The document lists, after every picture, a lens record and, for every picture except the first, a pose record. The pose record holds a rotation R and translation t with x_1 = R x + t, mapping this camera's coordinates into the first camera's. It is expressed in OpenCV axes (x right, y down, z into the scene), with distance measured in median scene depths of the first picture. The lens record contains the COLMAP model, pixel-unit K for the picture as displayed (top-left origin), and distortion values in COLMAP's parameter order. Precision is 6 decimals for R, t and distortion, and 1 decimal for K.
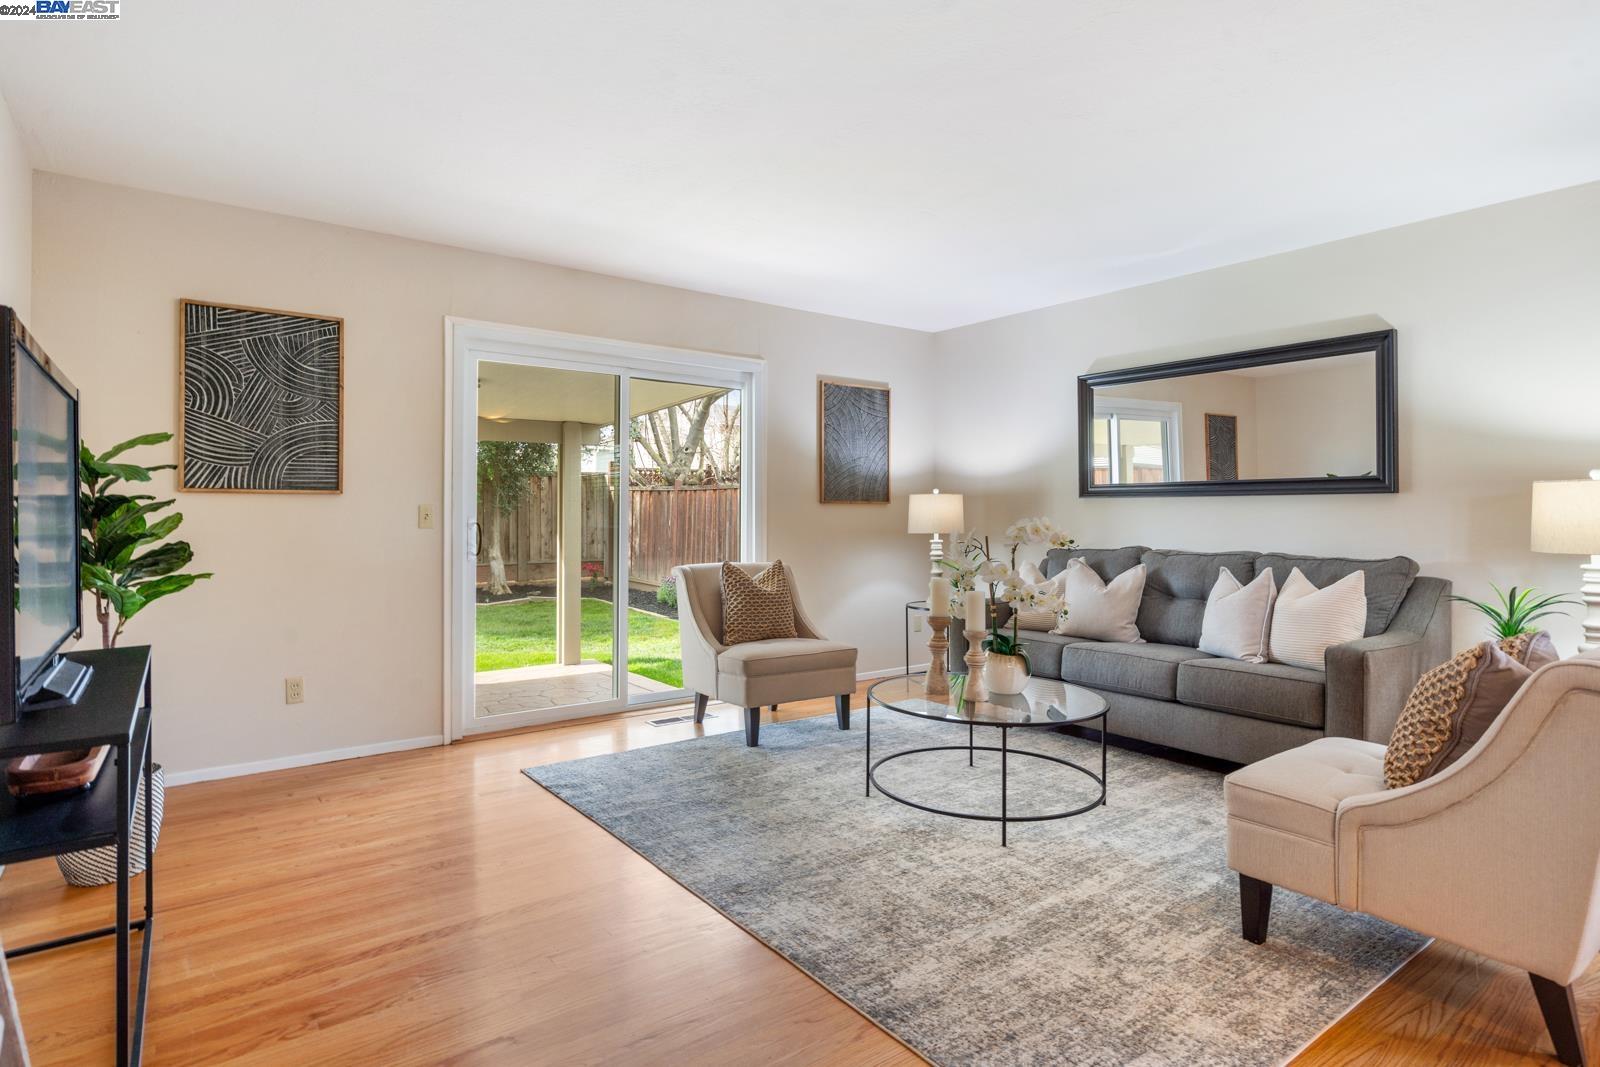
lens RADIAL K [[855.7, 0, 798.5], [0, 855.7, 504.5], [0, 0, 1]] dist [-0.003778, -0.000567]
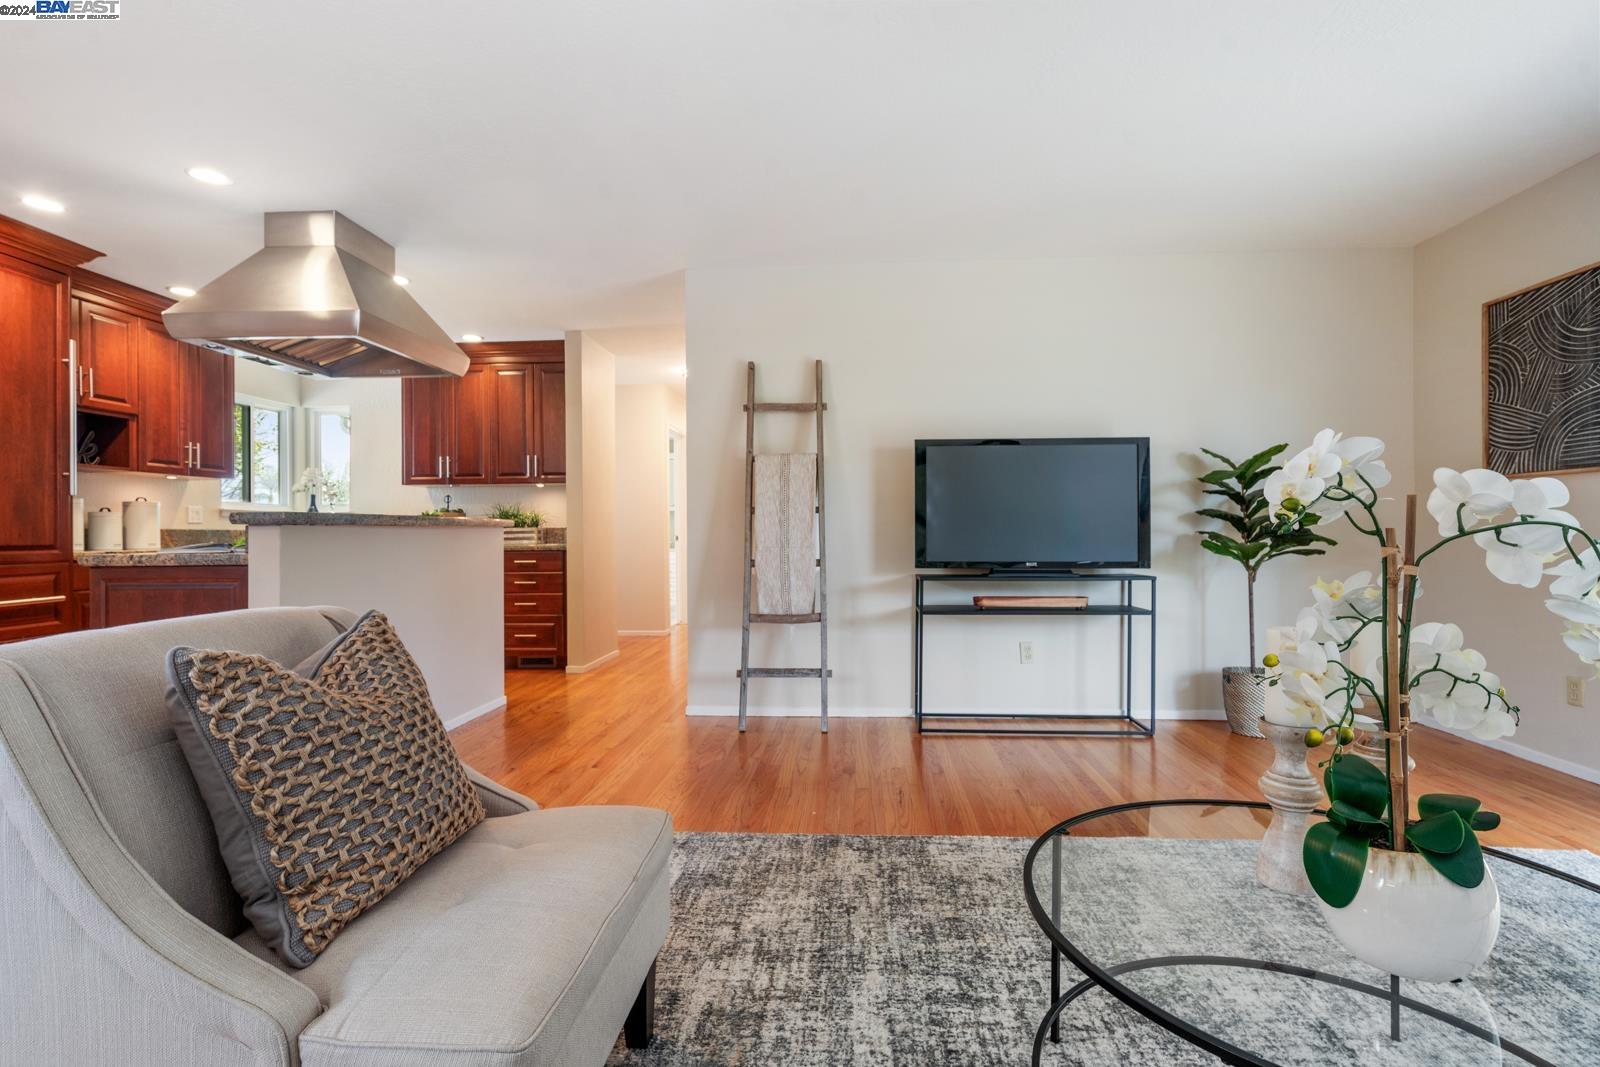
lens RADIAL K [[771.8, 0, 797.4], [0, 771.8, 529.6], [0, 0, 1]] dist [0.000869, 0.000483]
pose [[-0.654995, -0.001228, -0.755633, 0.388167], [0.009350, 0.999909, -0.009729, 0.032408], [0.755576, -0.013438, -0.654923, 0.631353]]
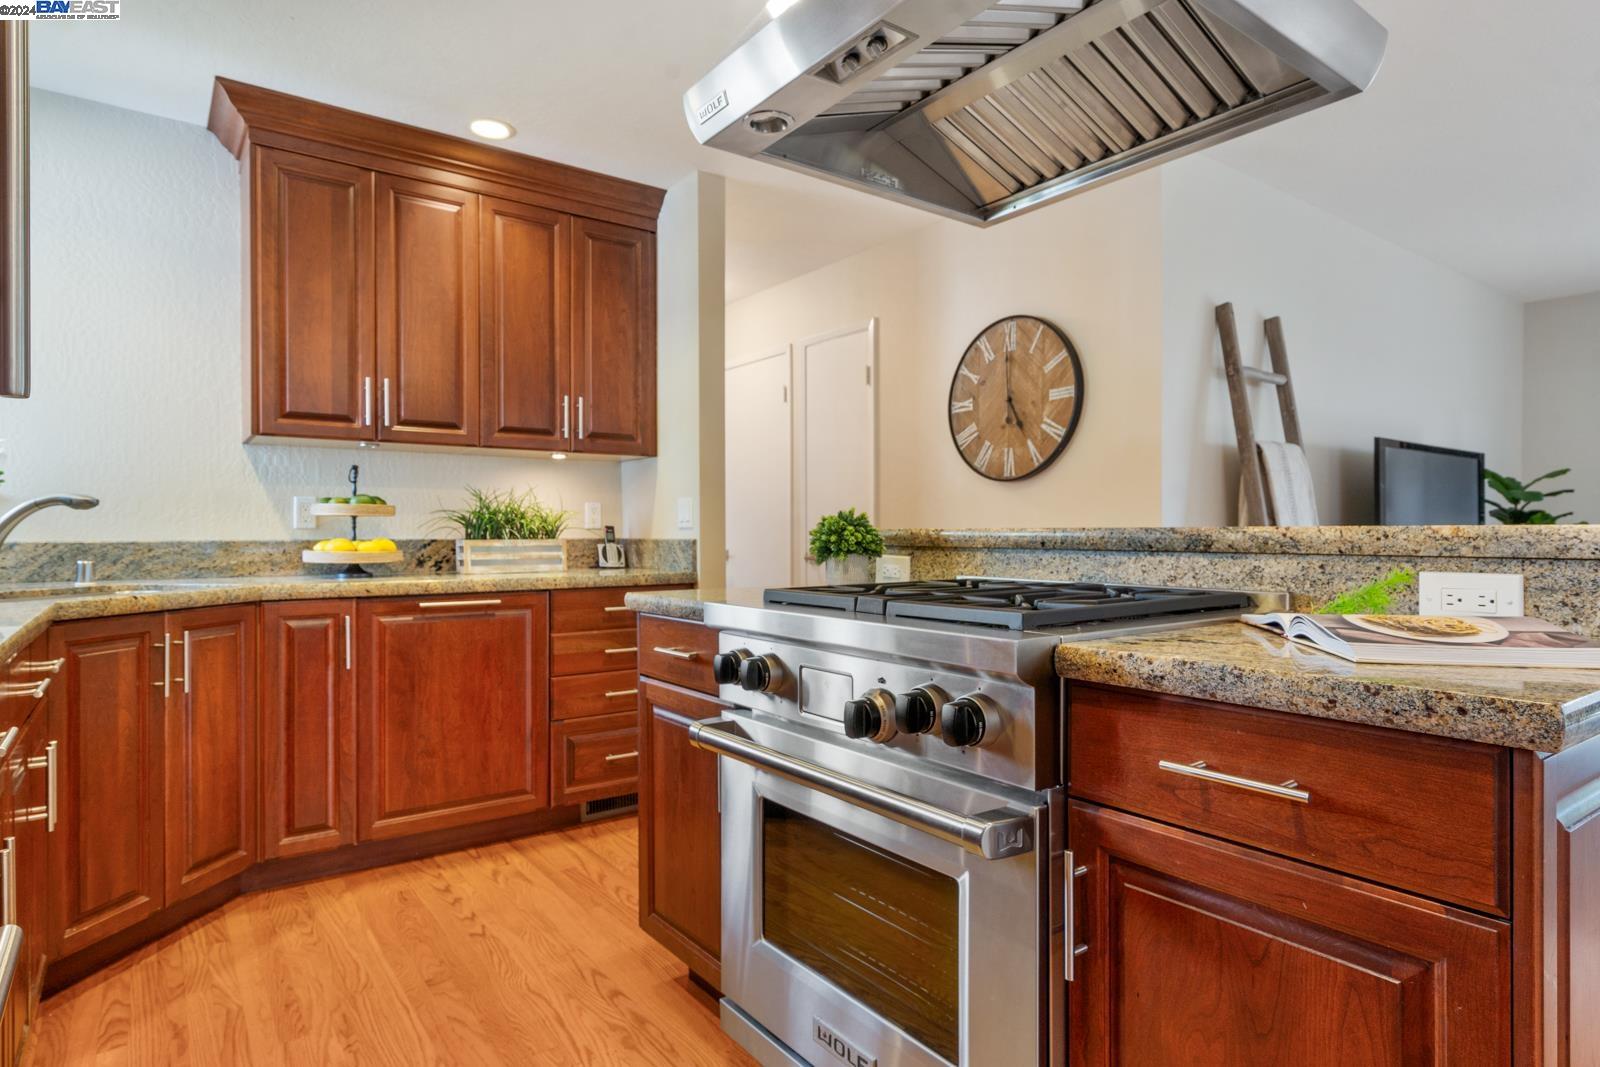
lens RADIAL K [[883.9, 0, 800.0], [0, 883.9, 533.5], [0, 0, 1]] dist [0.002224, 0.000684]
pose [[-0.003975, -0.001446, -0.999991, 0.445554], [0.006663, 0.999977, -0.001473, 0.013906], [0.999970, -0.006669, -0.003966, -0.186721]]
